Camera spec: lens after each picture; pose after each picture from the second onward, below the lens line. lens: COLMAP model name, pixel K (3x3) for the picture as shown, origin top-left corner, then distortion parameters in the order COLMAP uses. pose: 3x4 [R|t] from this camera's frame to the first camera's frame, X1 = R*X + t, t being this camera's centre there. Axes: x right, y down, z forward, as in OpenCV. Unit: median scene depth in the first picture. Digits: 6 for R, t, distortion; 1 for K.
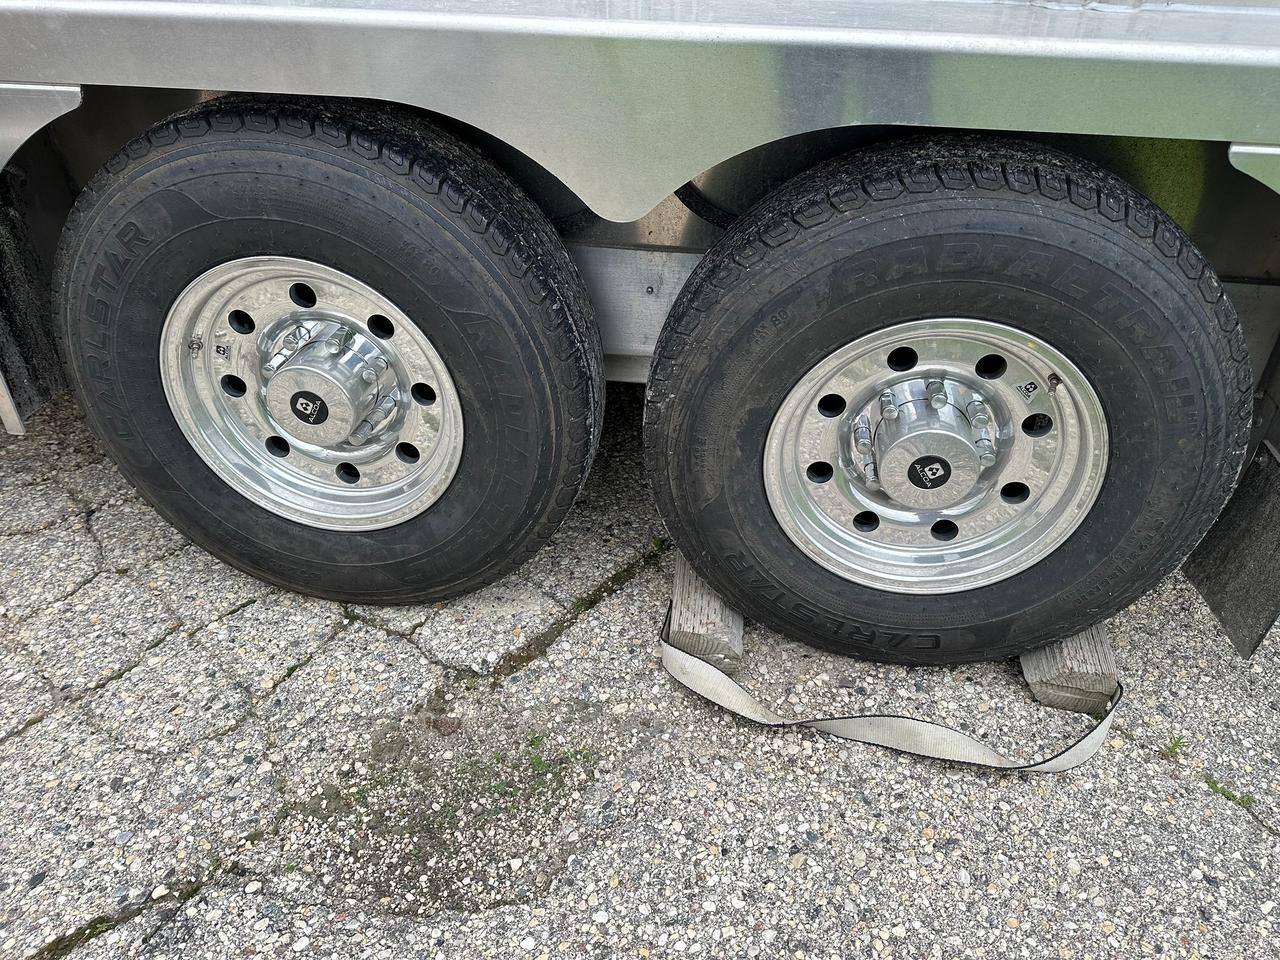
lens RADIAL K [[887.8, 0, 640.0], [0, 887.8, 480.0], [0, 0, 1]] dist [0.039422, -0.000286]
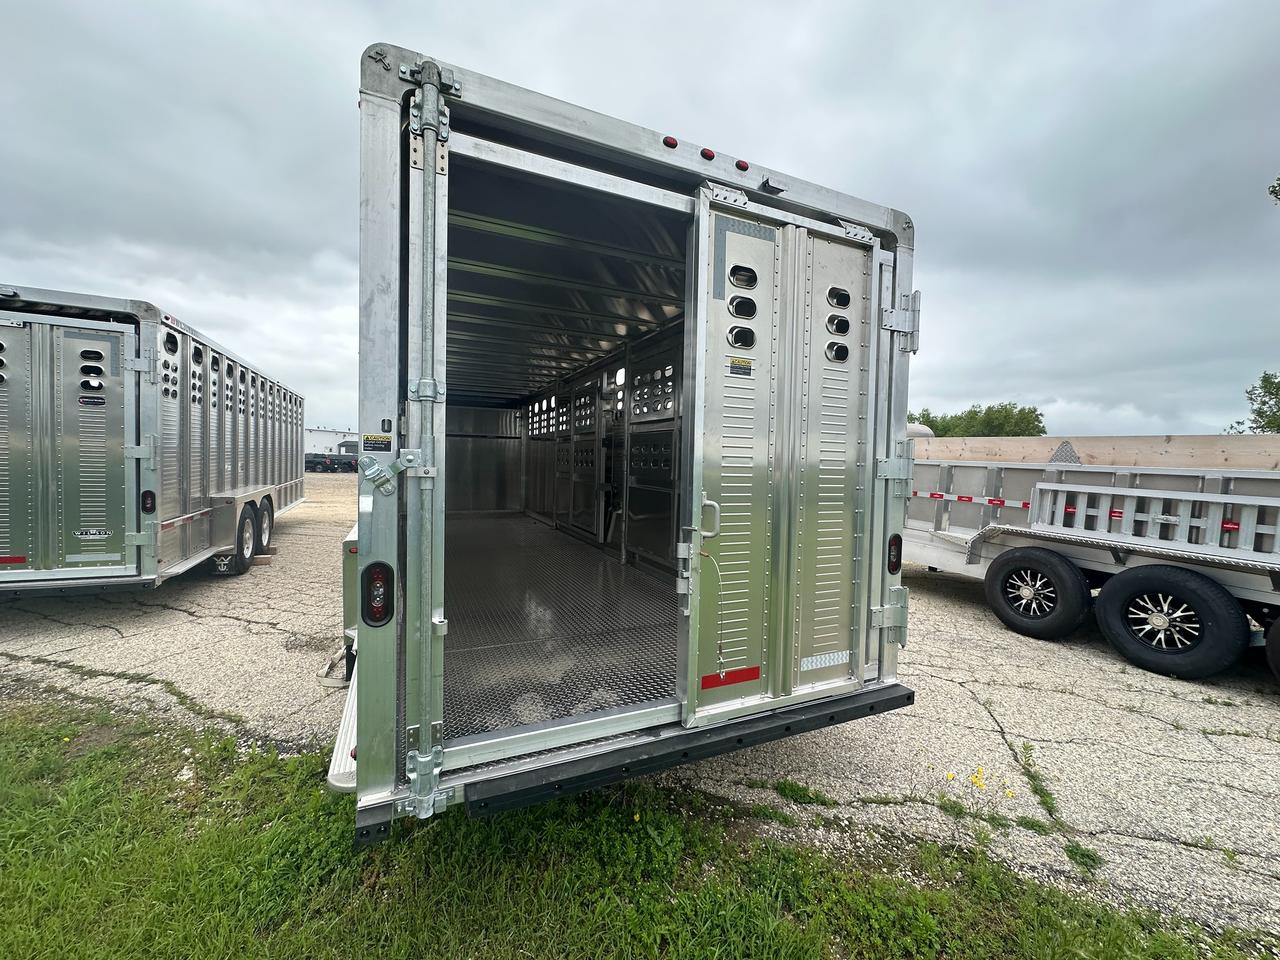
lens RADIAL K [[510.5, 0, 640.0], [0, 510.5, 480.0], [0, 0, 1]] dist [-0.004043, 0.000695]
pose [[0.530818, 0.024372, -0.847135, 3.225333], [-0.492331, 0.822484, -0.284834, -0.522535], [0.689813, 0.568266, 0.448589, 0.393128]]
